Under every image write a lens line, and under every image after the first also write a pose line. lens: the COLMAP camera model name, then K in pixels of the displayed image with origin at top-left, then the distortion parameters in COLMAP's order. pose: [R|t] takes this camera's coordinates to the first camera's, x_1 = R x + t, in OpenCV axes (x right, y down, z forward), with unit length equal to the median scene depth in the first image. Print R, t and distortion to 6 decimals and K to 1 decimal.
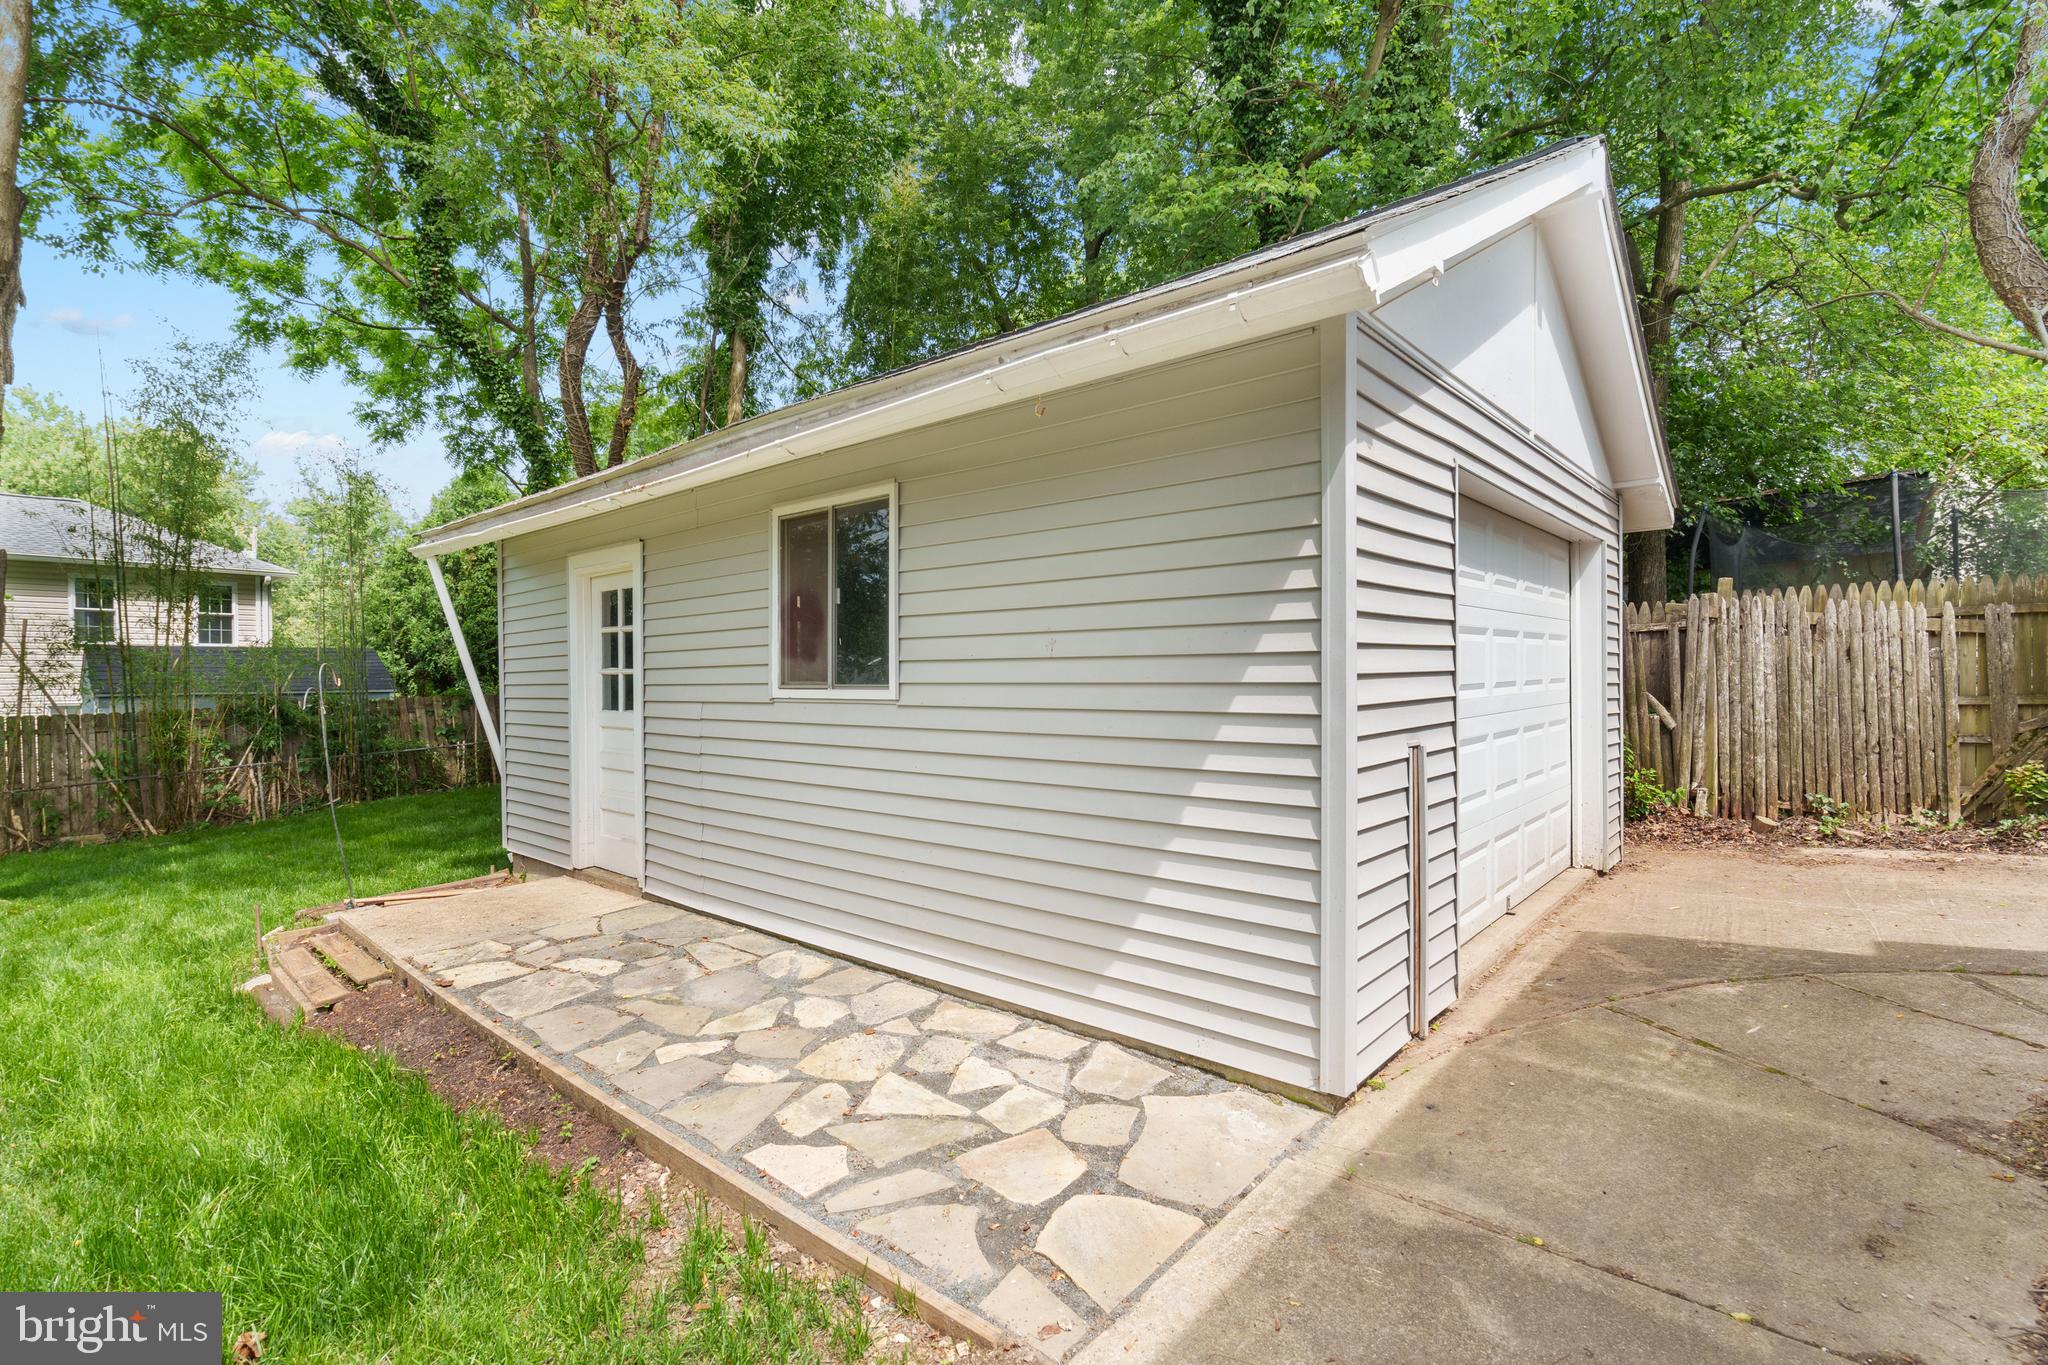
lens RADIAL K [[937.3, 0, 1037.2], [0, 937.3, 683.3], [0, 0, 1]] dist [-0.008412, 0.002477]
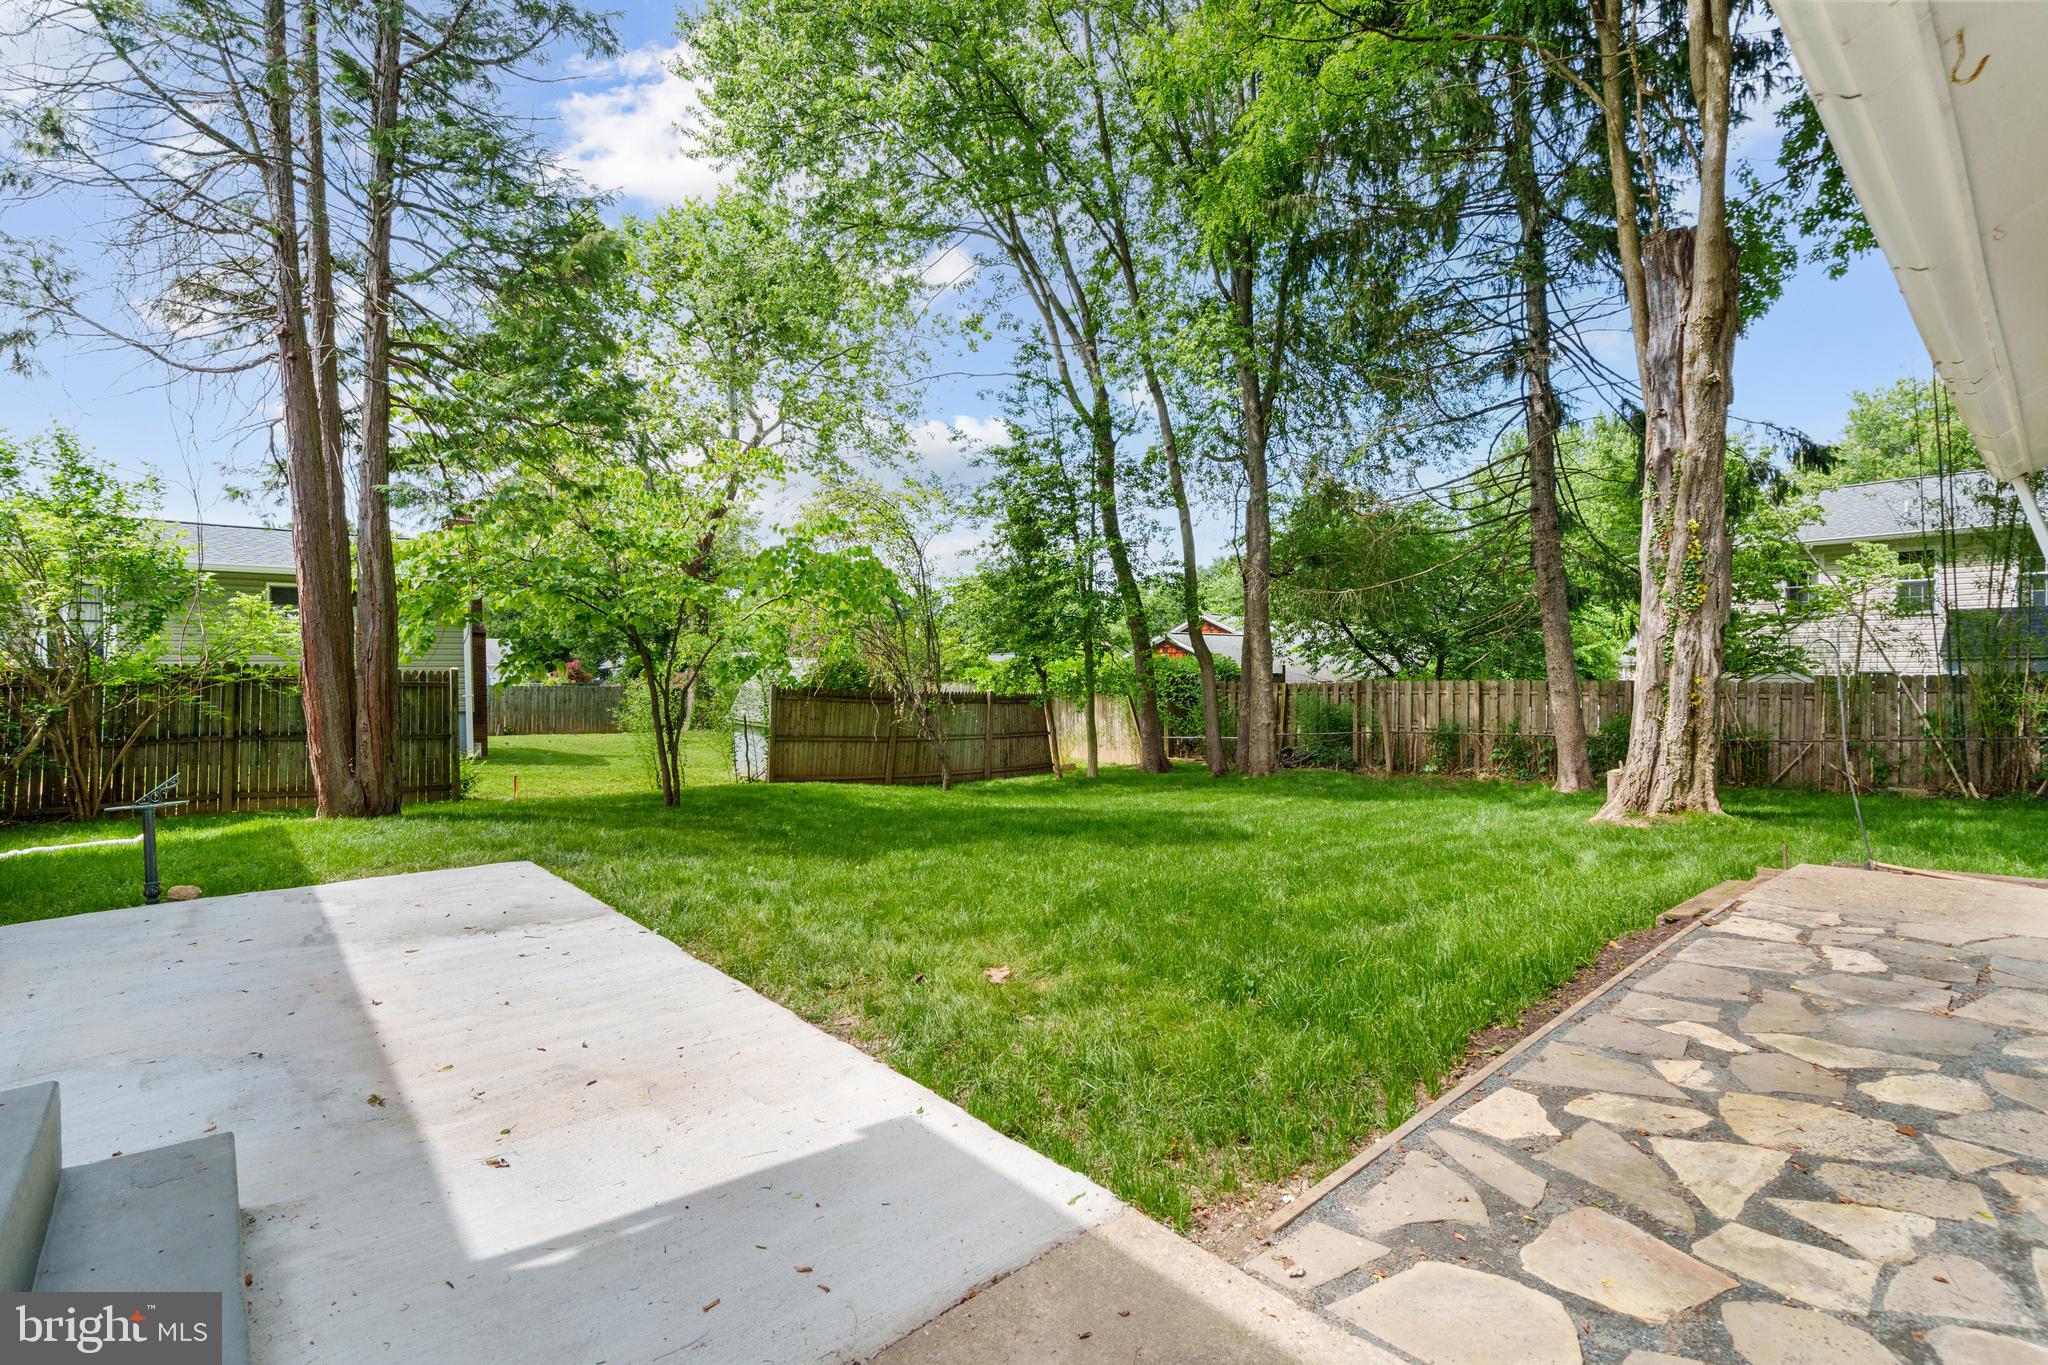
lens RADIAL K [[937.3, 0, 1038.9], [0, 937.3, 671.7], [0, 0, 1]] dist [-0.008412, 0.002477]
pose [[-0.133641, 0.010752, -0.990971, 0.587040], [0.006596, 0.999929, 0.009959, 0.041290], [0.991008, -0.005206, -0.133703, 0.517904]]
